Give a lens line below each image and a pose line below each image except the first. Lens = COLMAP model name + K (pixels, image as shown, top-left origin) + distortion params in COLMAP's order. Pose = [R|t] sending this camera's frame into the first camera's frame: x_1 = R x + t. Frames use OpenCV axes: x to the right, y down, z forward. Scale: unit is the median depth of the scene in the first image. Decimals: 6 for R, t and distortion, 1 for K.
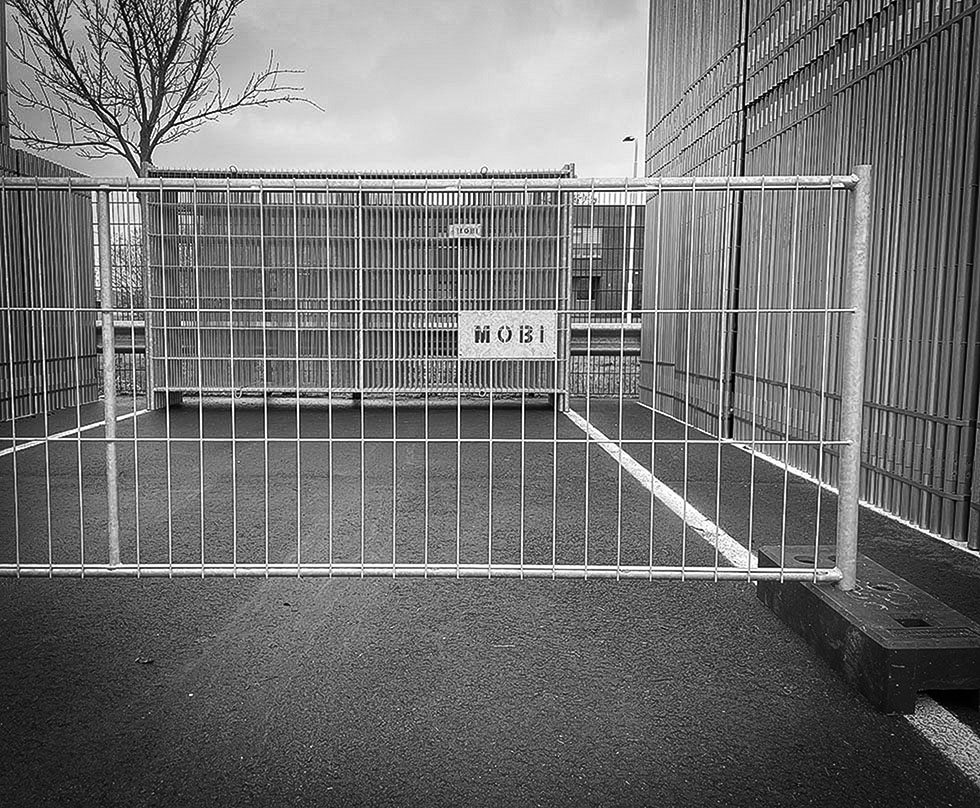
lens RADIAL K [[813.4, 0, 441.2], [0, 813.4, 398.4], [0, 0, 1]] dist [0.081686, -0.108110]
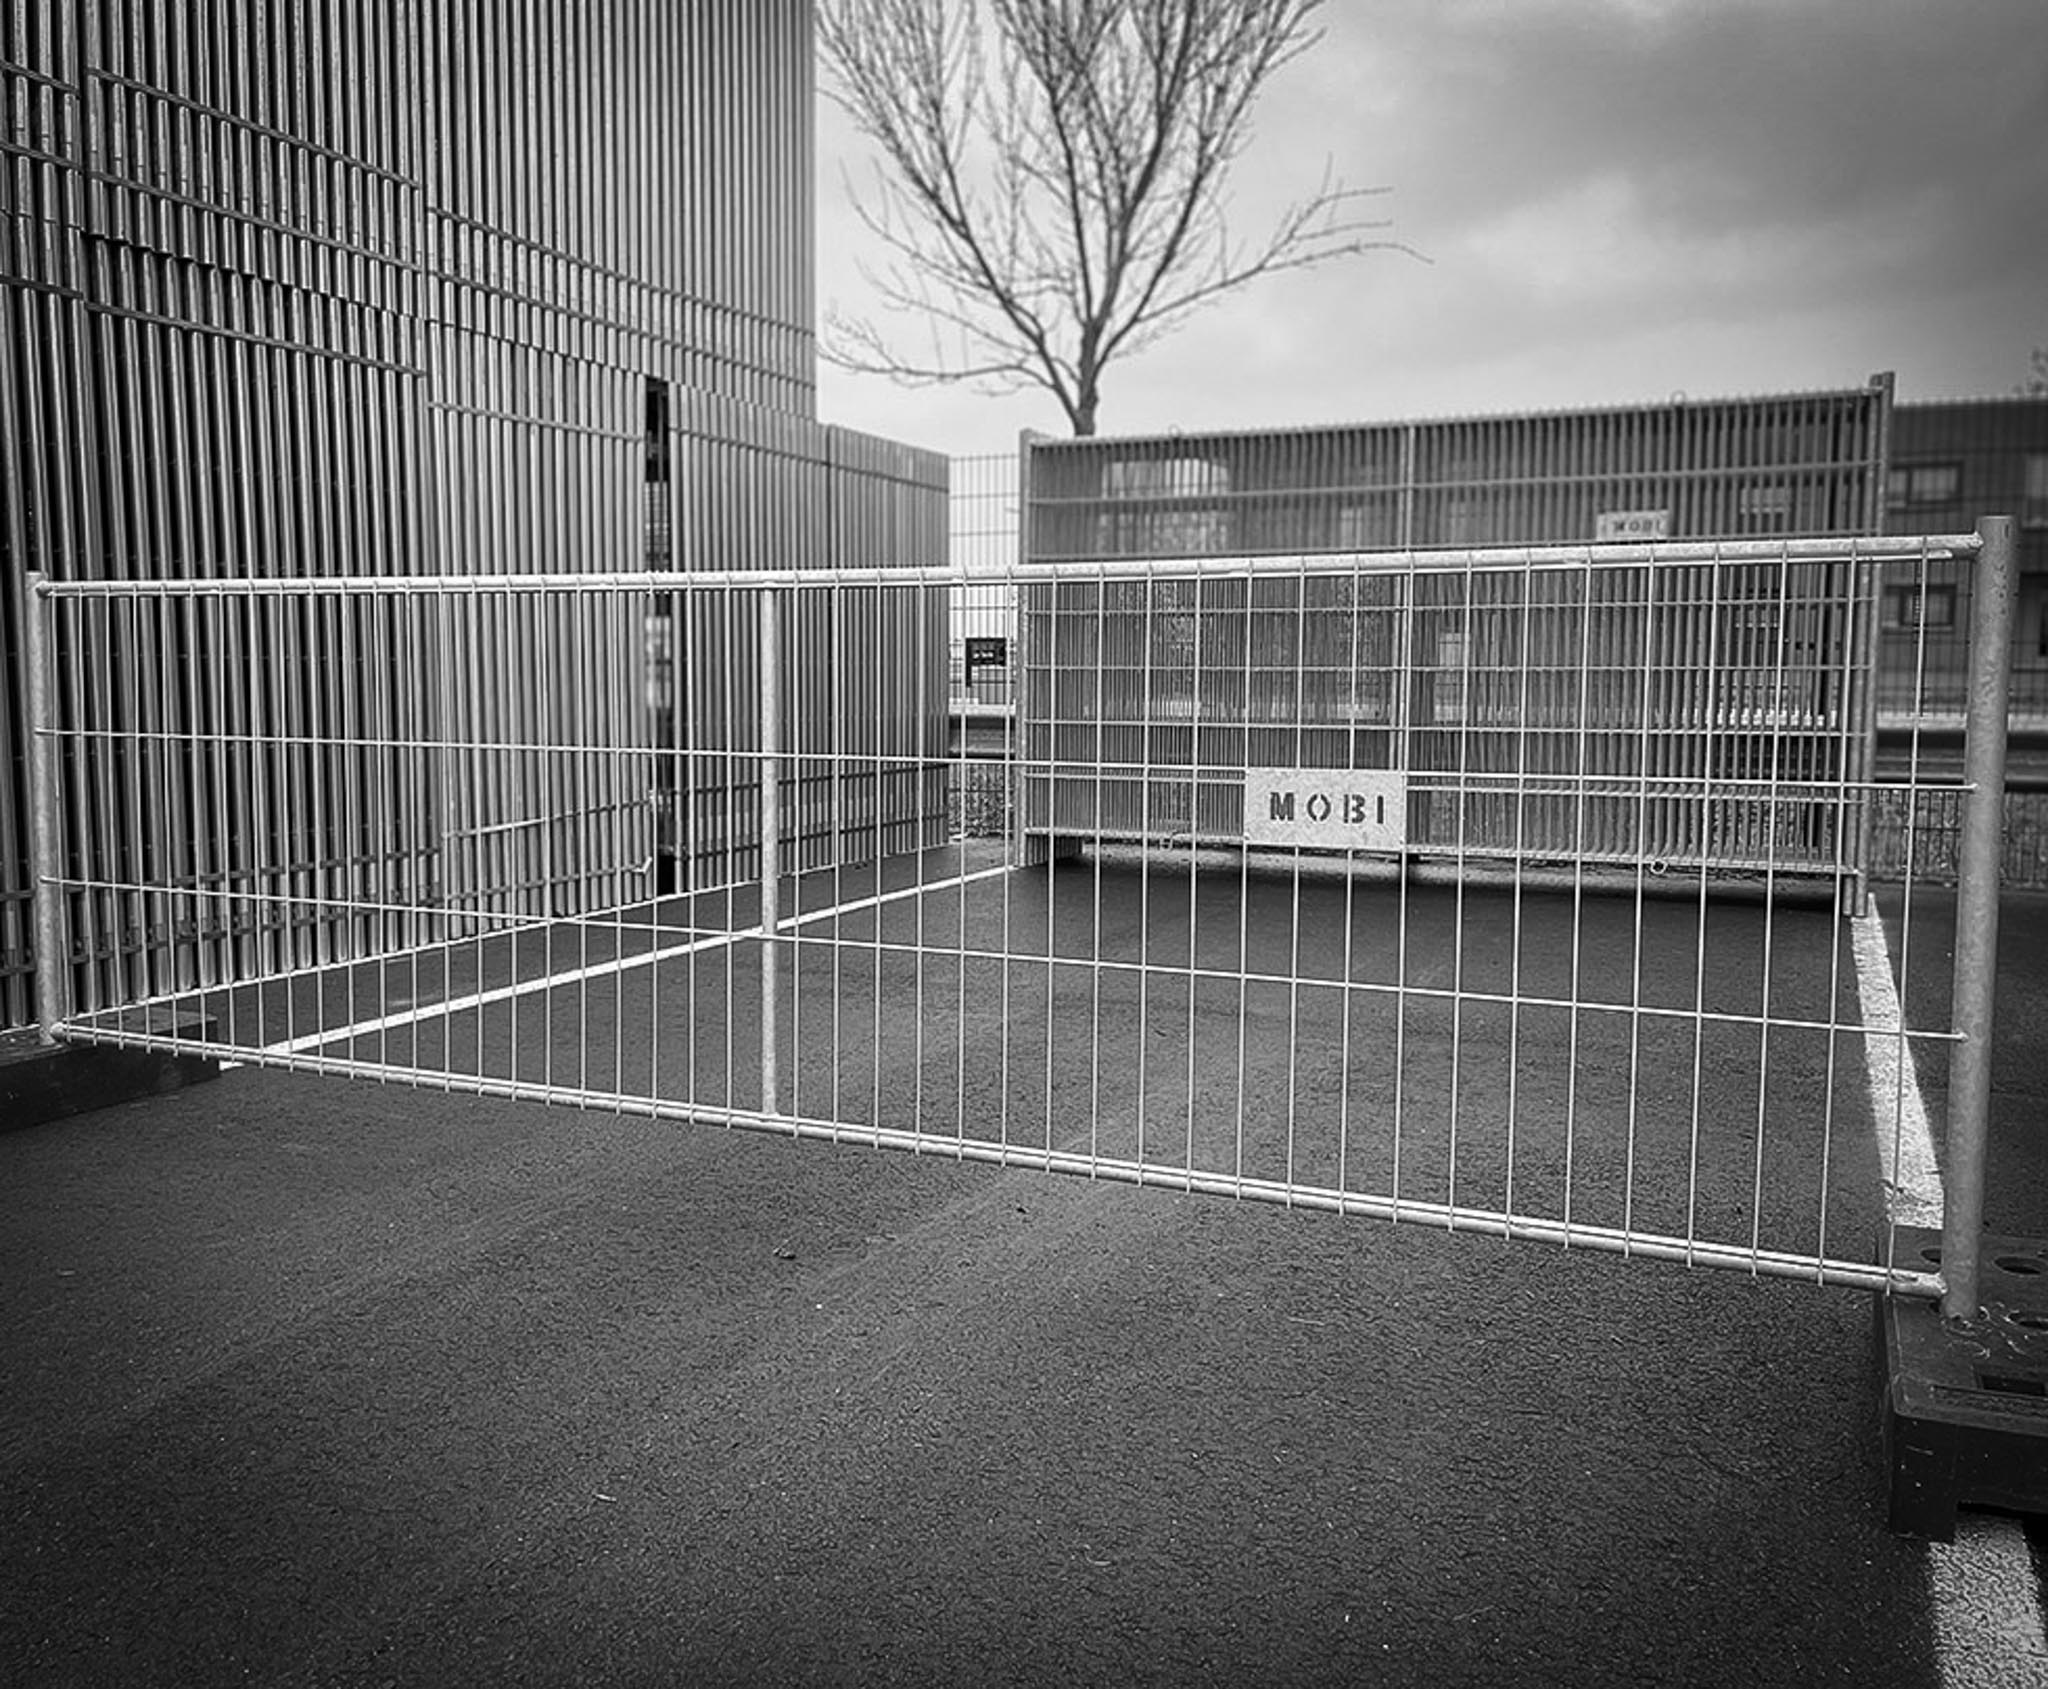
lens RADIAL K [[1700.3, 0, 984.9], [0, 1700.3, 822.1], [0, 0, 1]] dist [0.087990, -0.113724]
pose [[0.910073, 0.038027, -0.412700, 0.107218], [-0.041357, 0.999144, 0.000865, -0.016665], [0.412380, 0.016281, 0.910866, -0.075190]]
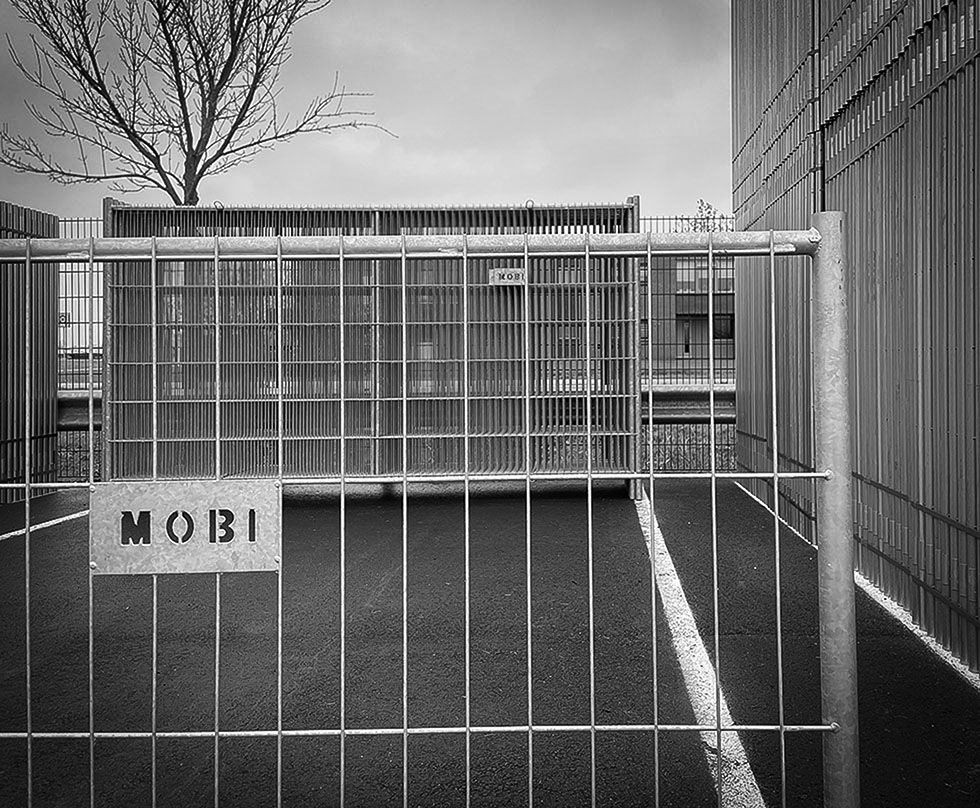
lens RADIAL K [[900.2, 0, 592.3], [0, 900.2, 352.0], [0, 0, 1]] dist [0.085049, -0.113416]
pose [[0.999722, -0.012483, 0.020027, 0.094143], [0.014515, 0.994394, -0.104735, -0.035451], [-0.018607, 0.104997, 0.994298, 0.114171]]
